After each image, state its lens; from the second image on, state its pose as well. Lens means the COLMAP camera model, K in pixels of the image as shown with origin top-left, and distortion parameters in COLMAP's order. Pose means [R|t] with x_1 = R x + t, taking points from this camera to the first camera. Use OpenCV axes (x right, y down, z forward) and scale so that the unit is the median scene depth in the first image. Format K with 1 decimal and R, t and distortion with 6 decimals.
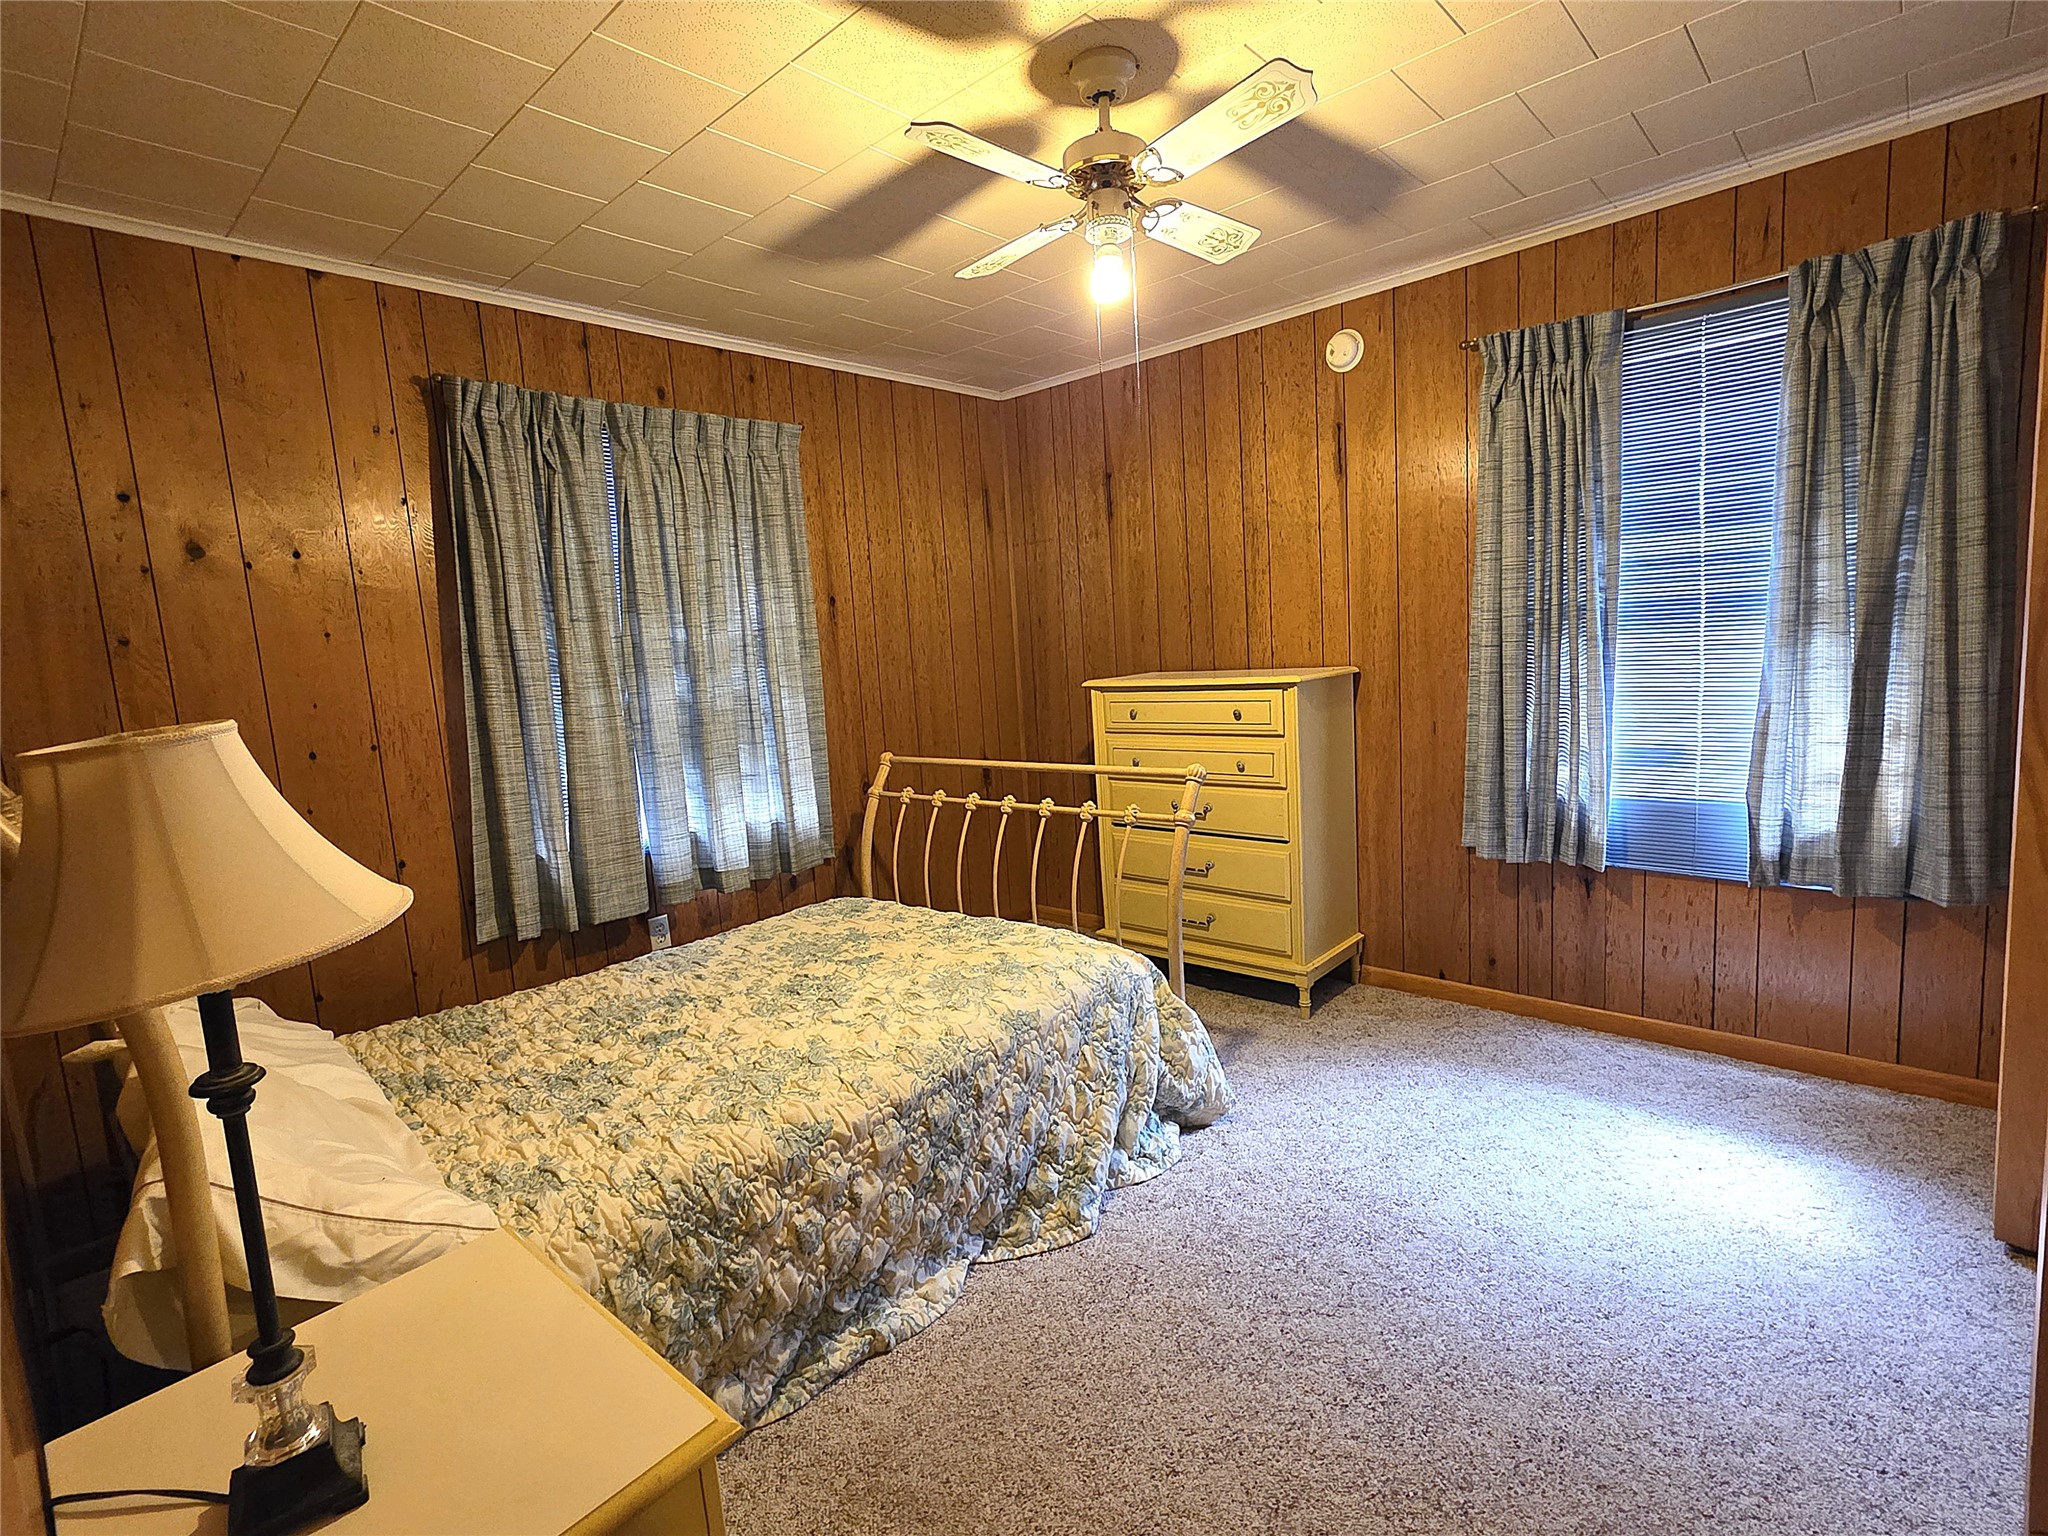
lens RADIAL K [[960.7, 0, 1036.3], [0, 960.7, 766.0], [0, 0, 1]] dist [0.002439, -0.001162]
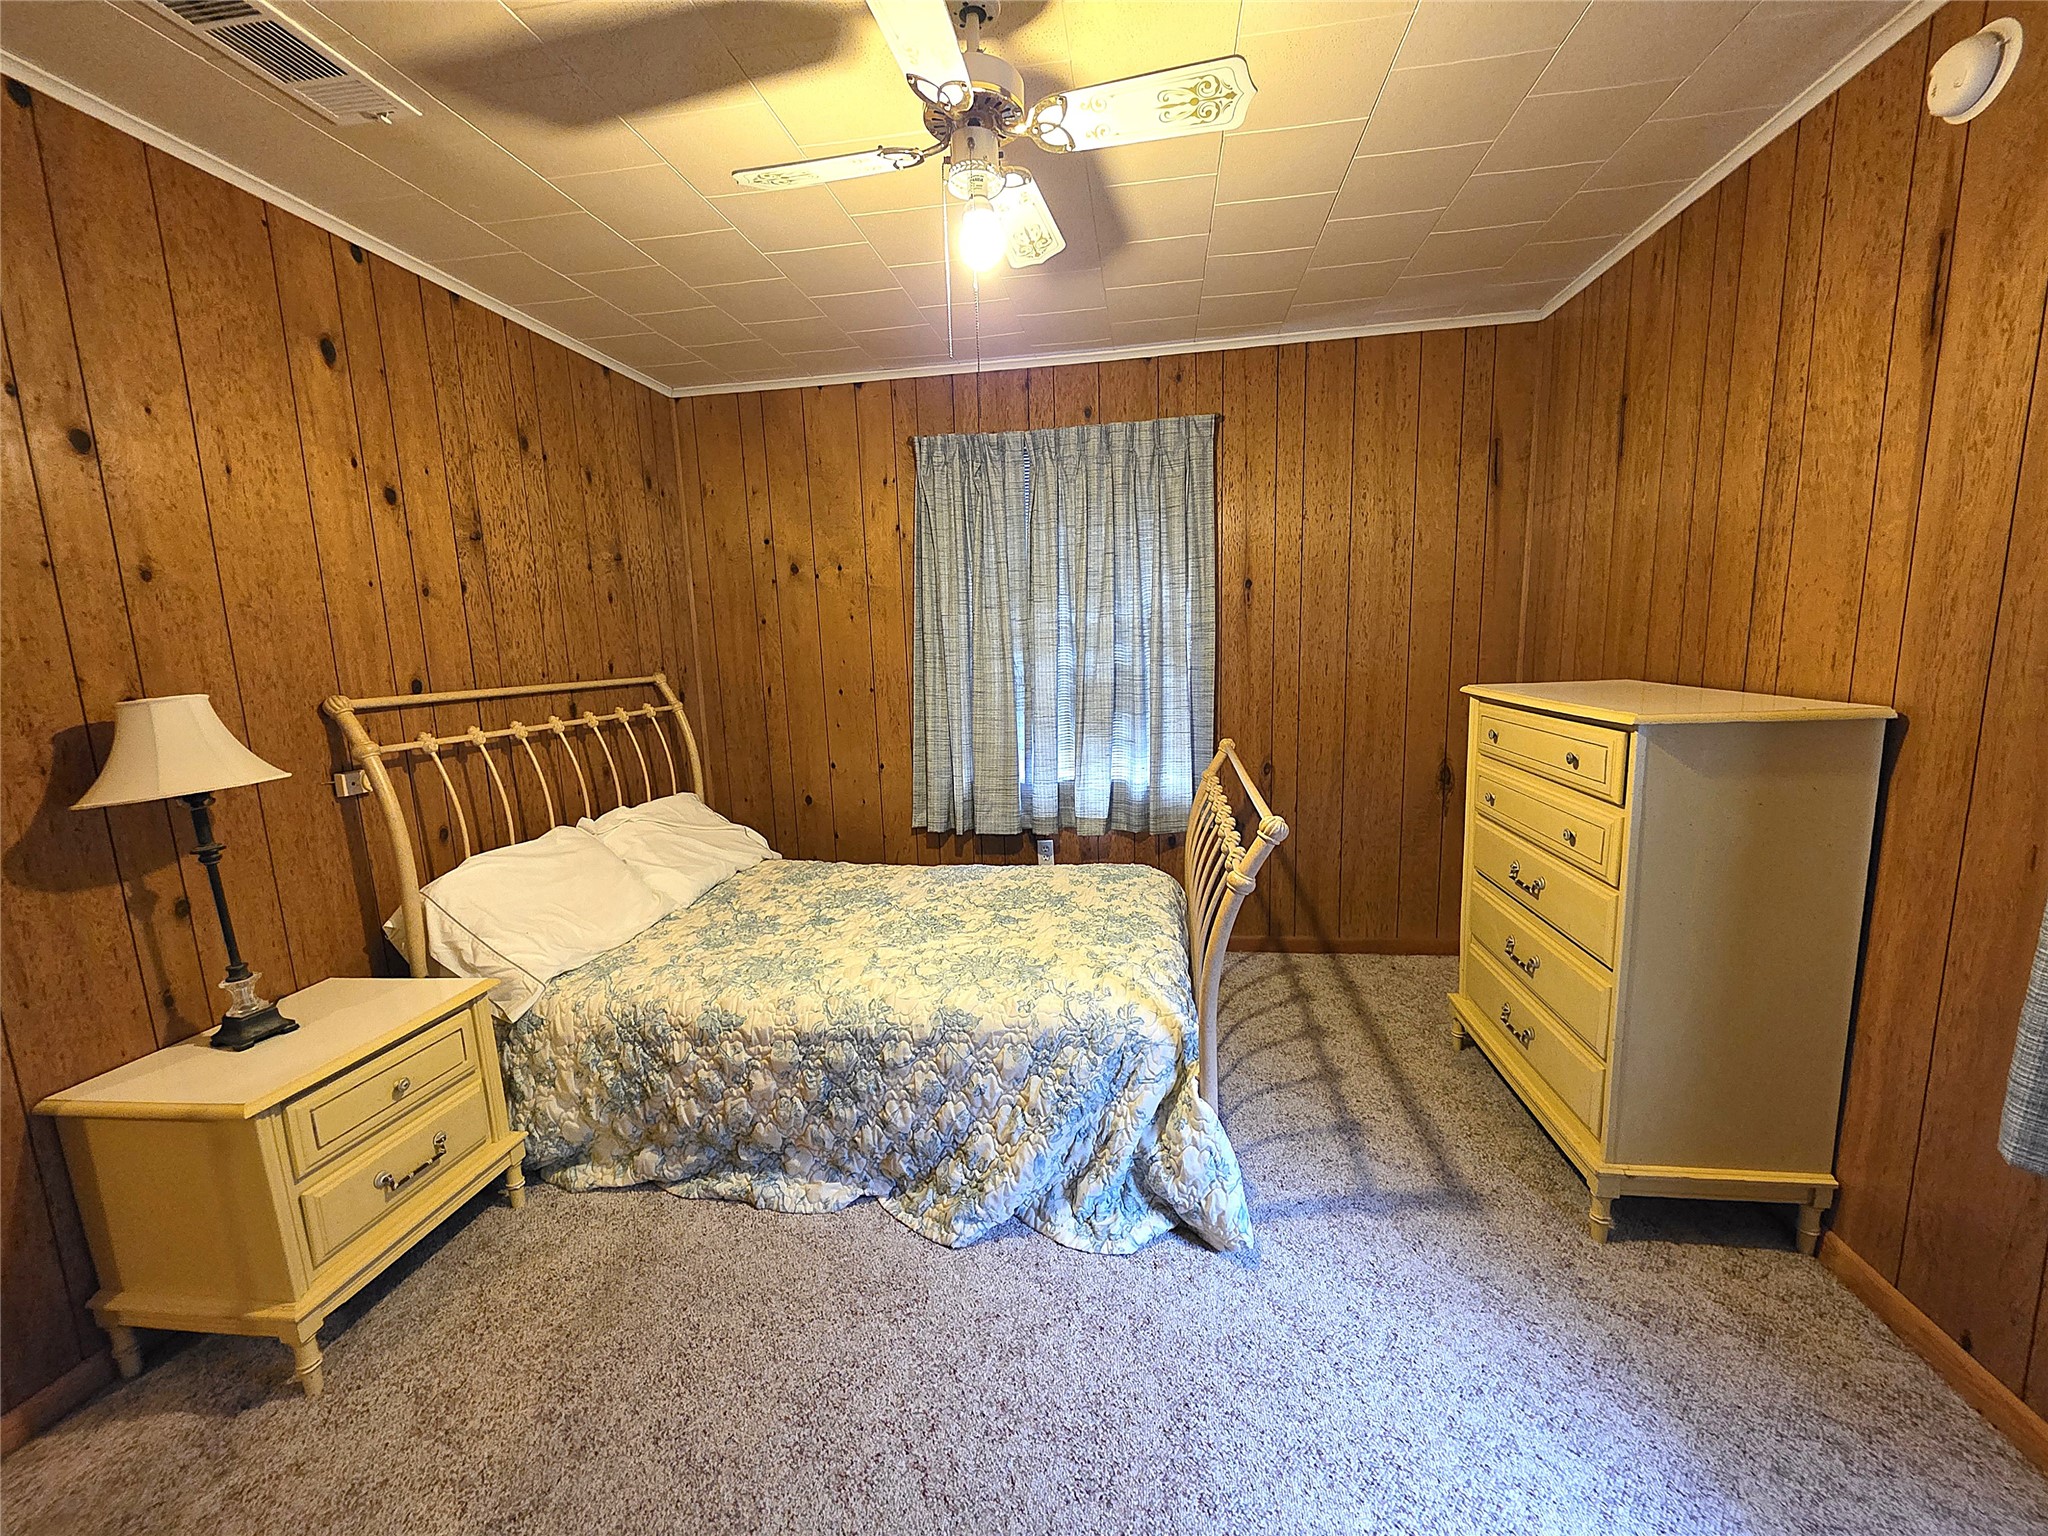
lens RADIAL K [[819.3, 0, 1042.4], [0, 819.3, 763.9], [0, 0, 1]] dist [0.004063, 0.000083]
pose [[0.566399, 0.171101, -0.806174, 0.500763], [-0.106178, 0.985208, 0.134501, -0.096273], [0.817263, 0.009416, 0.576188, 0.401697]]
